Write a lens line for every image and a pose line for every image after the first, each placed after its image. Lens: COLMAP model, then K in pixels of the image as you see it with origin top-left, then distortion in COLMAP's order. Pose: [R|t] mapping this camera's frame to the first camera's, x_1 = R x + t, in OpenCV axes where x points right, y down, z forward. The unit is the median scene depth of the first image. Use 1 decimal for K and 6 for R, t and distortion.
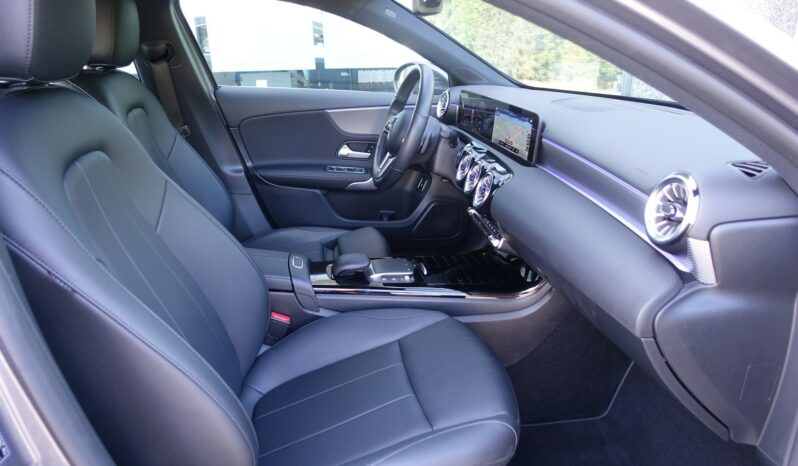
lens RADIAL K [[543.5, 0, 396.2], [0, 543.5, 233.4], [0, 0, 1]] dist [-0.013370, 0.012691]
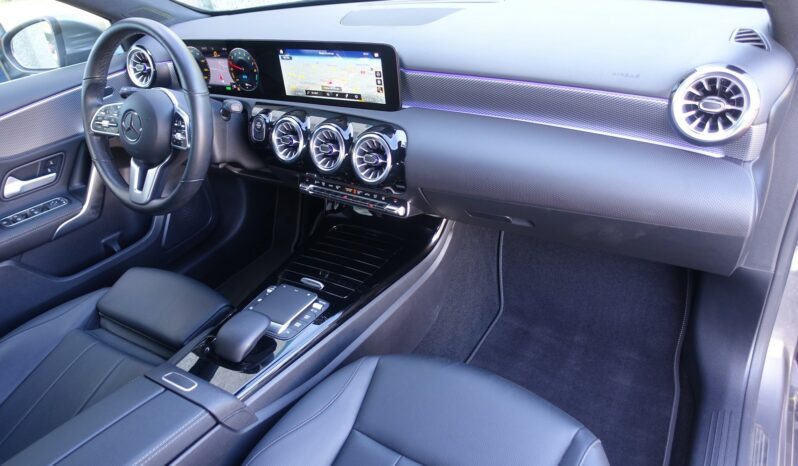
lens RADIAL K [[543.5, 0, 399.0], [0, 543.5, 235.4], [0, 0, 1]] dist [-0.013370, 0.012691]
pose [[0.652309, -0.486476, 0.581234, -0.231319], [0.376964, 0.873505, 0.308038, -0.149883], [-0.657564, 0.018168, 0.753179, 0.274986]]
